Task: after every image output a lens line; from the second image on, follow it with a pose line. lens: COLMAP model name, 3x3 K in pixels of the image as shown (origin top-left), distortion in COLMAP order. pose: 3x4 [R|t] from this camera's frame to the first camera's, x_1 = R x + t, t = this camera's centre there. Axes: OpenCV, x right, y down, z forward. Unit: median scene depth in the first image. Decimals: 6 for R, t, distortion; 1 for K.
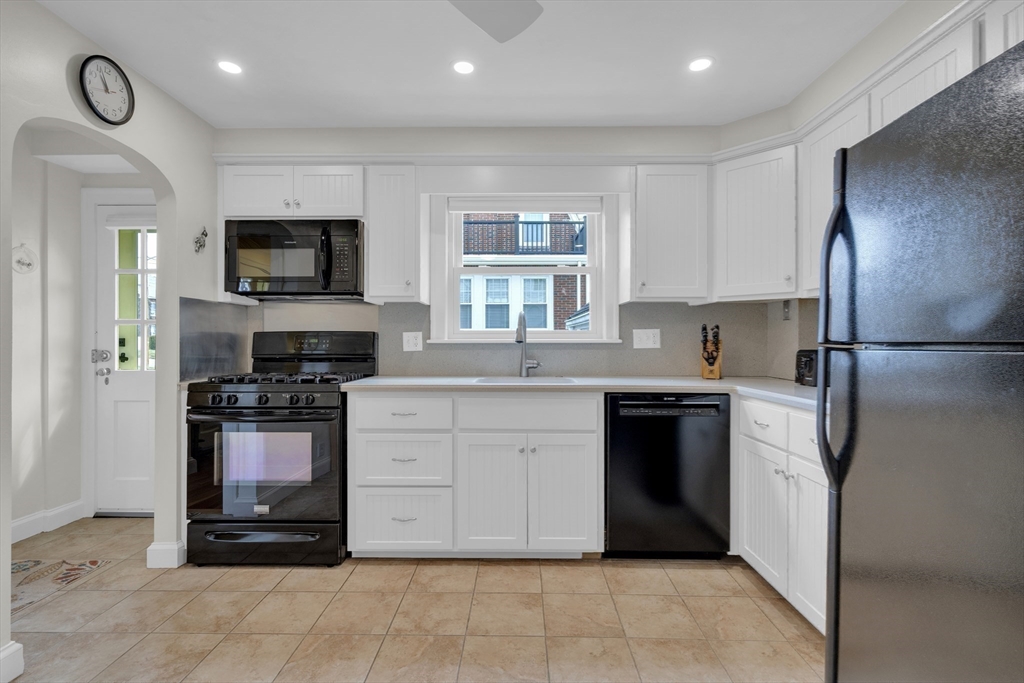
lens RADIAL K [[476.8, 0, 503.2], [0, 476.8, 337.8], [0, 0, 1]] dist [-0.006168, 0.004175]
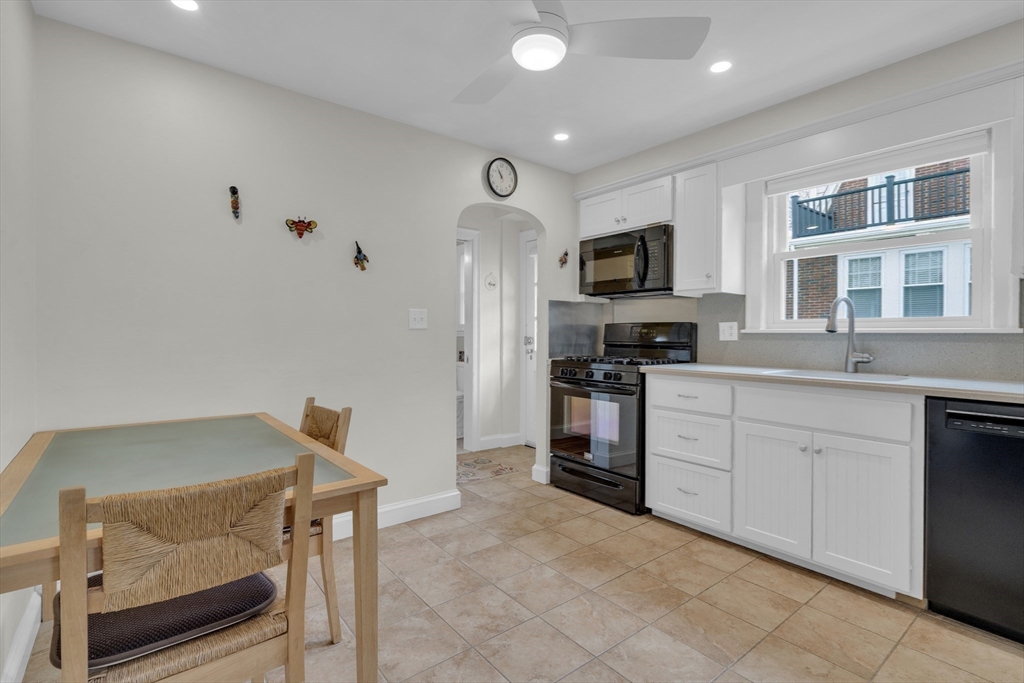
lens RADIAL K [[476.8, 0, 503.4], [0, 476.8, 334.0], [0, 0, 1]] dist [-0.006168, 0.004175]
pose [[0.625003, 0.005070, -0.780606, 0.380091], [0.000297, 0.999977, 0.006733, 0.007998], [0.780623, -0.004440, 0.624987, -0.021634]]
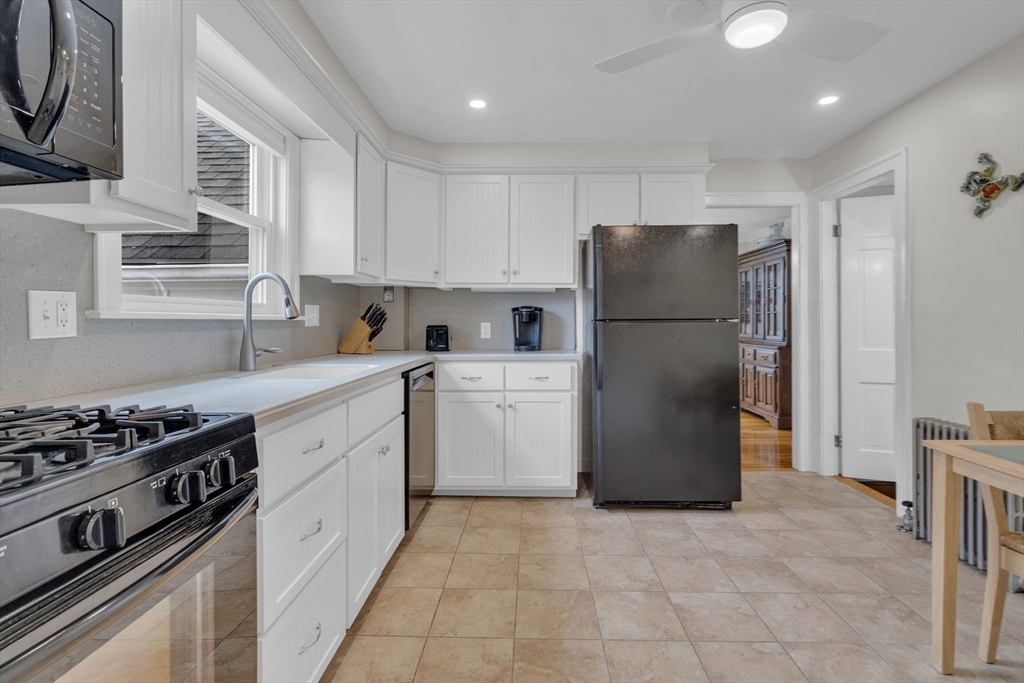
lens RADIAL K [[476.8, 0, 522.0], [0, 476.8, 333.7], [0, 0, 1]] dist [-0.006168, 0.004175]
pose [[-0.006023, -0.021817, 0.999744, -0.736983], [-0.005176, 0.999749, 0.021786, 0.016231], [-0.999968, -0.005044, -0.006134, 0.750346]]
